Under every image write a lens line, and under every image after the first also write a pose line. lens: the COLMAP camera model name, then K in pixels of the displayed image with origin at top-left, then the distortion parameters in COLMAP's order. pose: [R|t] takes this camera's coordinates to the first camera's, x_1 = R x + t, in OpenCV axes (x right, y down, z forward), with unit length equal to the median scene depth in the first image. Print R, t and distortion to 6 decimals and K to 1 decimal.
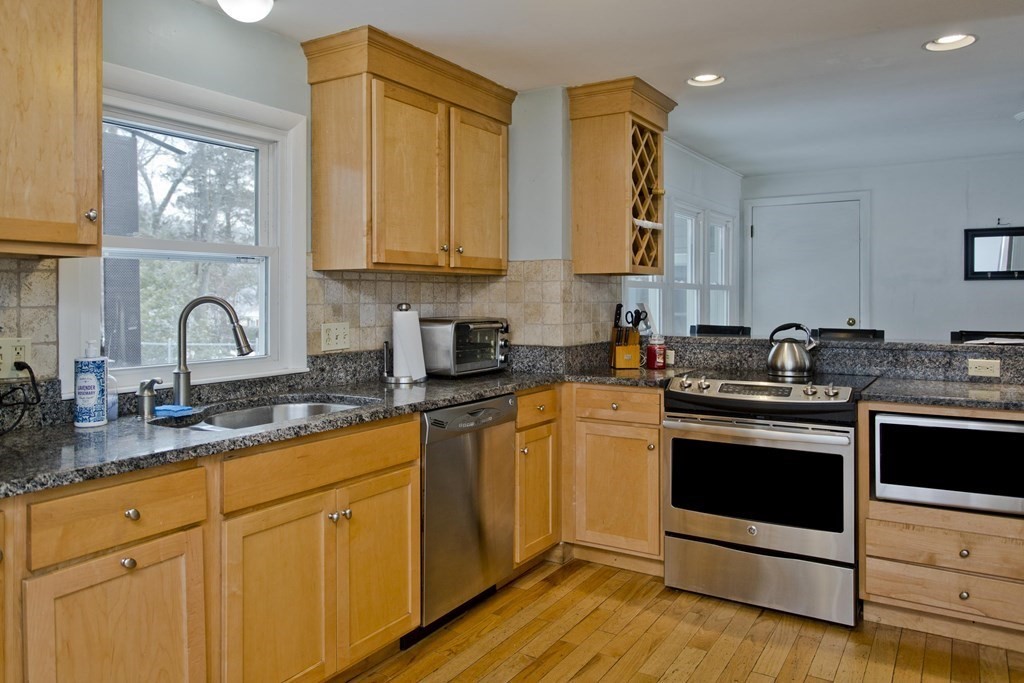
lens RADIAL K [[737.3, 0, 511.4], [0, 737.3, 299.9], [0, 0, 1]] dist [-0.004343, 0.000163]
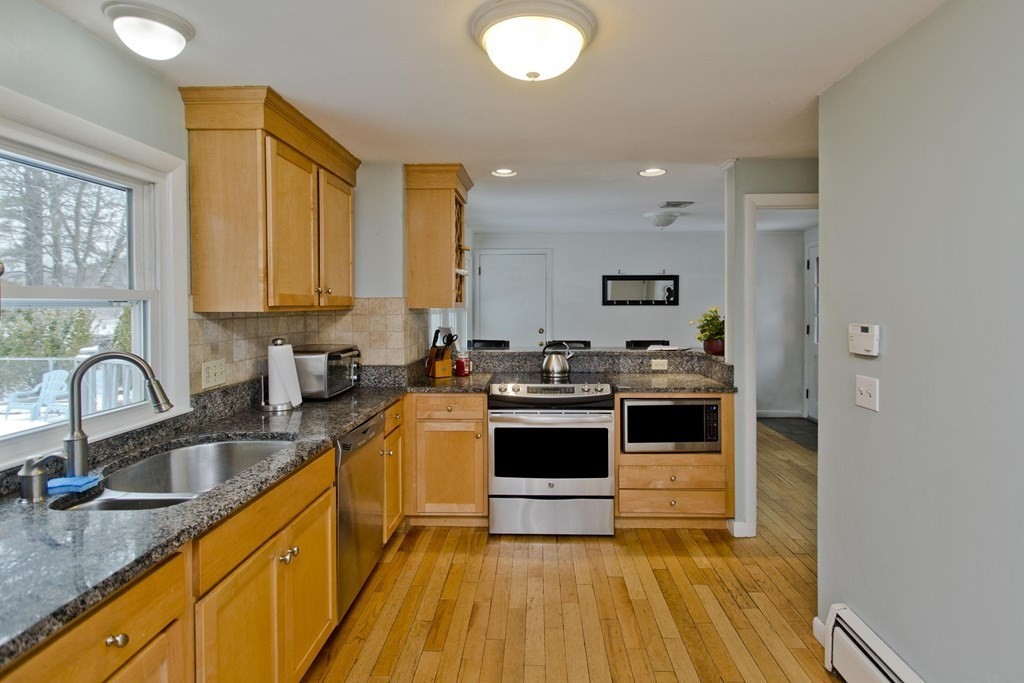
lens RADIAL K [[503.4, 0, 528.3], [0, 503.4, 313.5], [0, 0, 1]] dist [0.000532, 0.000480]
pose [[0.858249, -0.010427, 0.513127, -0.219625], [0.002298, 0.999862, 0.016473, -0.046830], [-0.513228, -0.012959, 0.858155, 0.150655]]
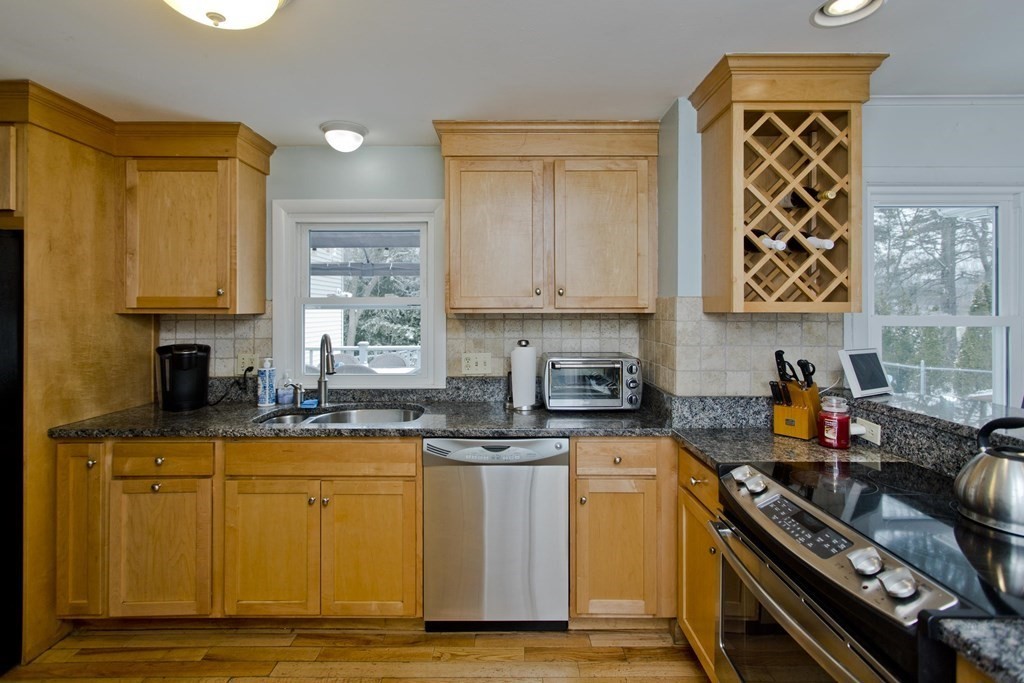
lens RADIAL K [[503.0, 0, 509.2], [0, 503.0, 310.7], [0, 0, 1]] dist [0.002535, 0.001069]
pose [[0.524747, 0.000907, -0.851258, 0.535717], [-0.002075, 0.999998, -0.000214, -0.042517], [0.851256, 0.001879, 0.524747, 0.584823]]
